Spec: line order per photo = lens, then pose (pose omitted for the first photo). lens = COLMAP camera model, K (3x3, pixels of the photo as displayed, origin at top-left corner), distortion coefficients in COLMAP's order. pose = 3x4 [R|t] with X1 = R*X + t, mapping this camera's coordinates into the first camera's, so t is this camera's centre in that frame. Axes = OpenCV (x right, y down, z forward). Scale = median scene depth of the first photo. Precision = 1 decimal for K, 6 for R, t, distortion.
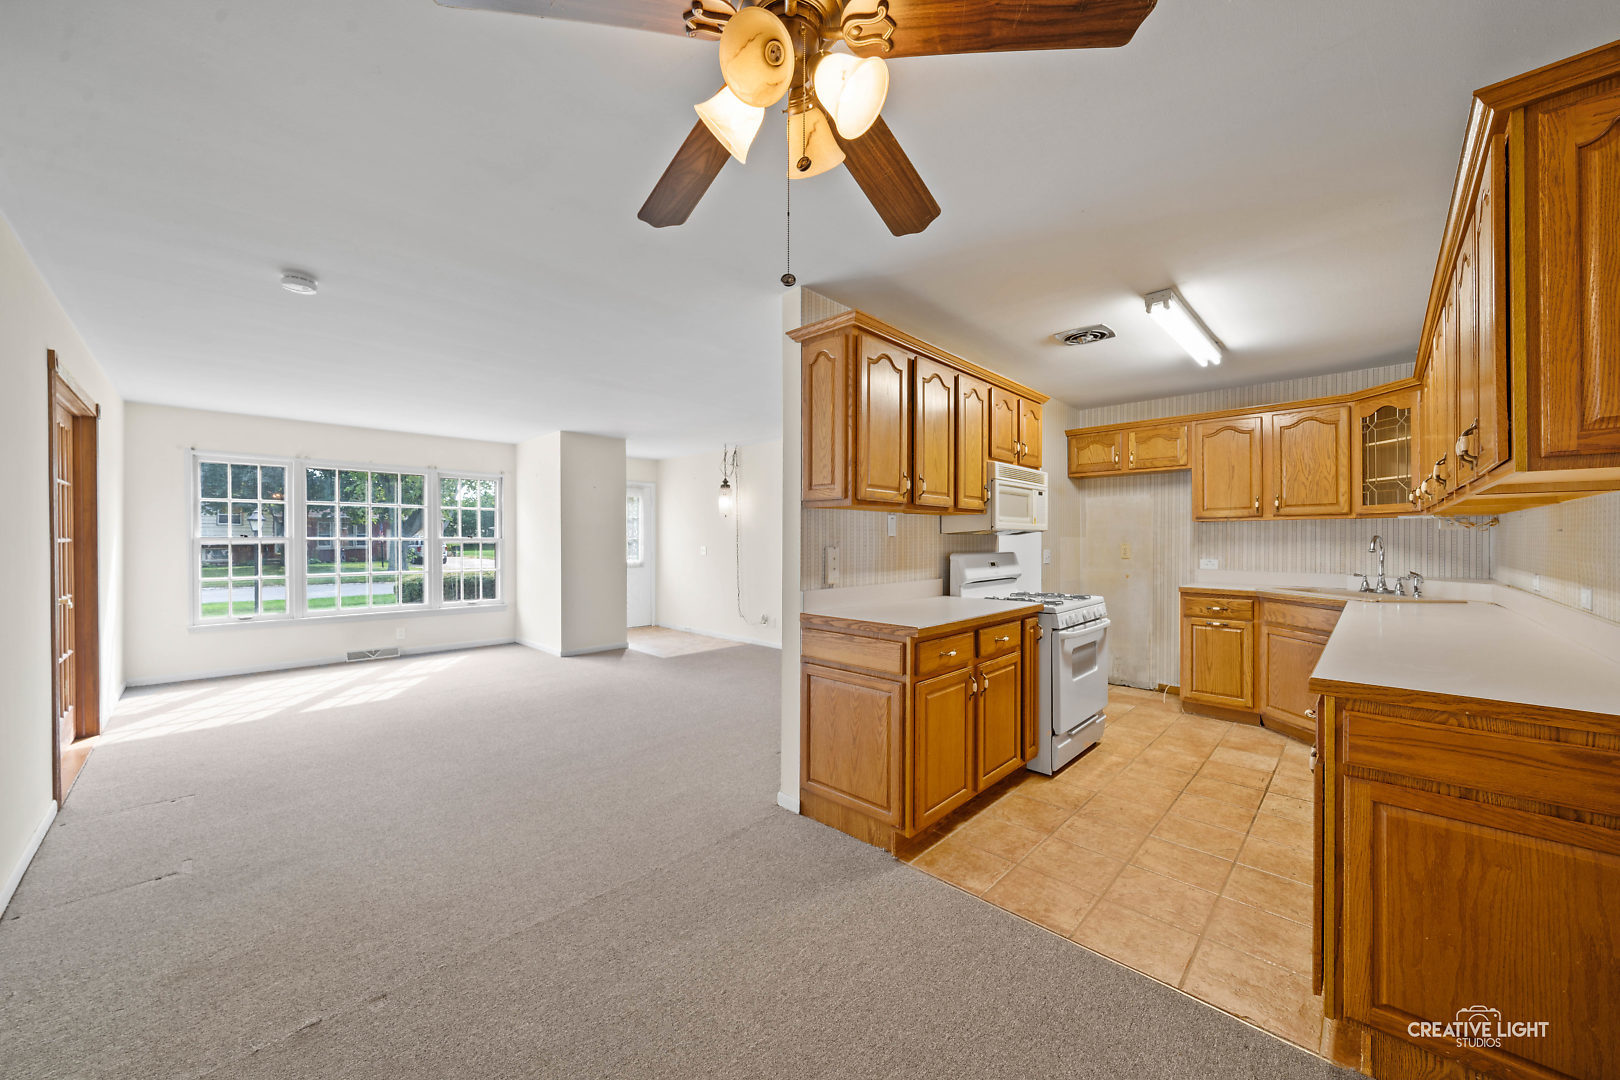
lens RADIAL K [[586.6, 0, 809.8], [0, 586.6, 543.0], [0, 0, 1]] dist [-0.005421, -0.000215]
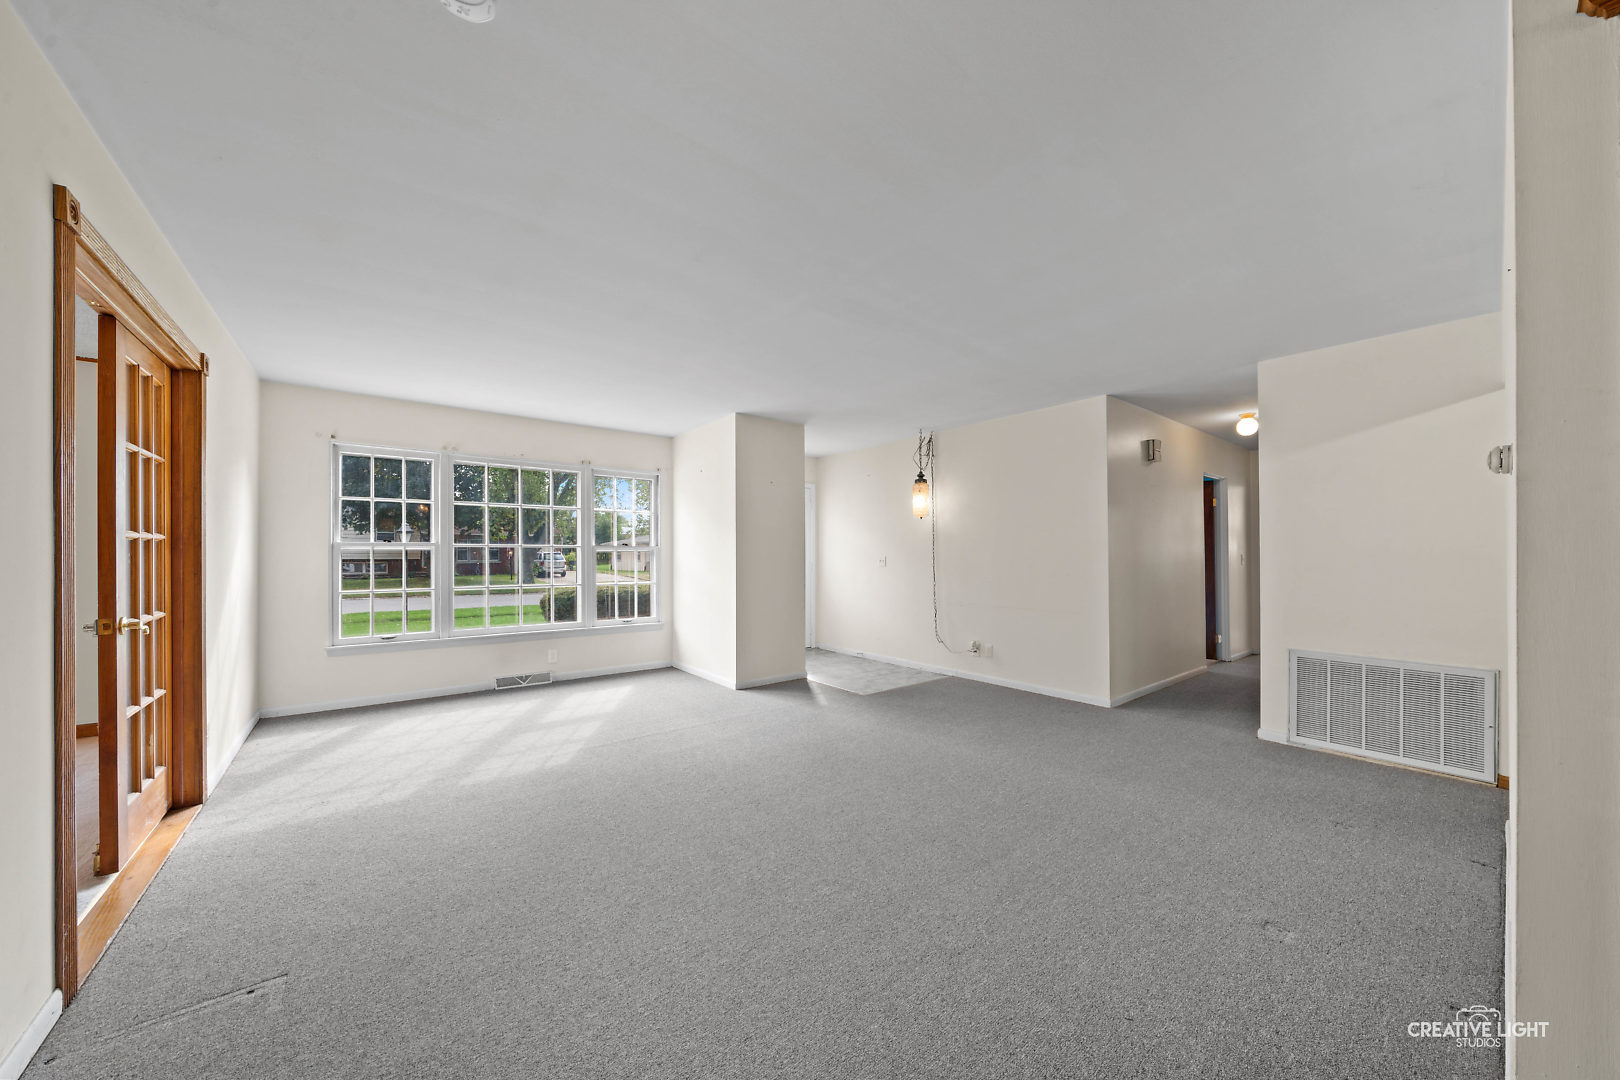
lens RADIAL K [[559.7, 0, 809.3], [0, 559.7, 554.8], [0, 0, 1]] dist [-0.006937, 0.000222]
pose [[0.990922, -0.002089, -0.134422, -0.369034], [0.000936, 0.999962, -0.008638, 0.022293], [0.134435, 0.008434, 0.990887, 0.408623]]
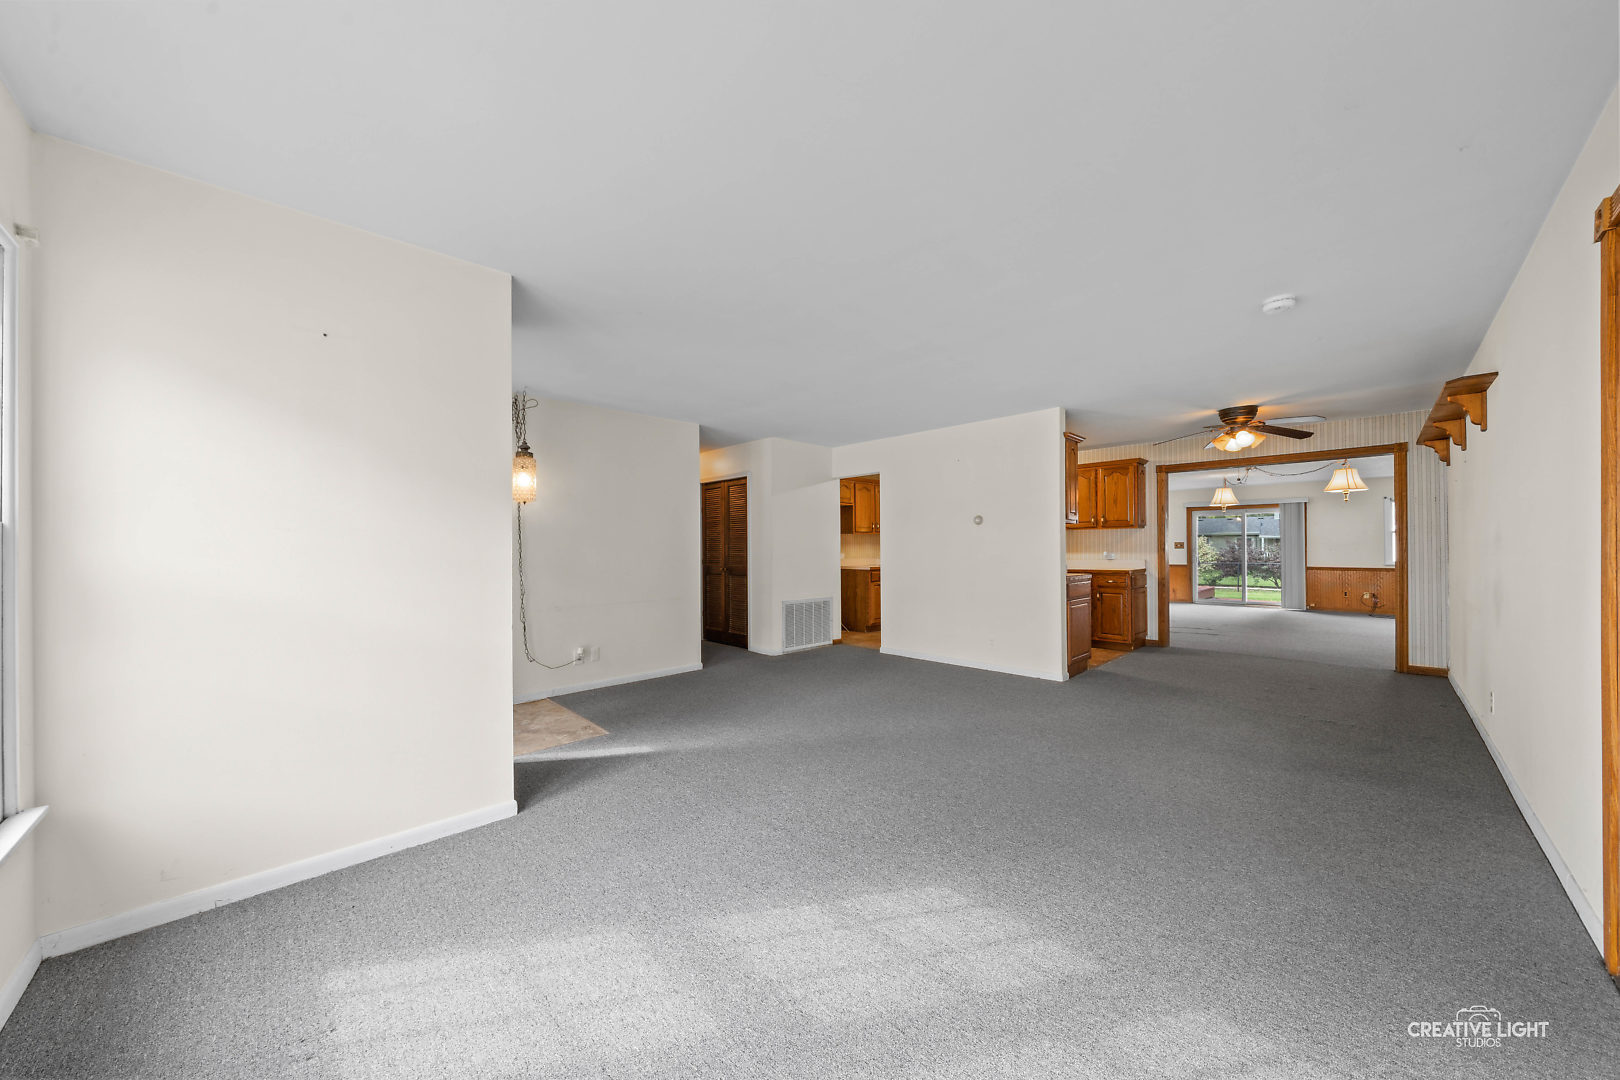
lens RADIAL K [[559.7, 0, 799.6], [0, 559.7, 543.8], [0, 0, 1]] dist [-0.006937, 0.000222]
pose [[0.033870, 0.005083, 0.999413, -1.388182], [0.011147, 0.999923, -0.005463, 0.008108], [-0.999364, 0.011326, 0.033811, 1.322852]]
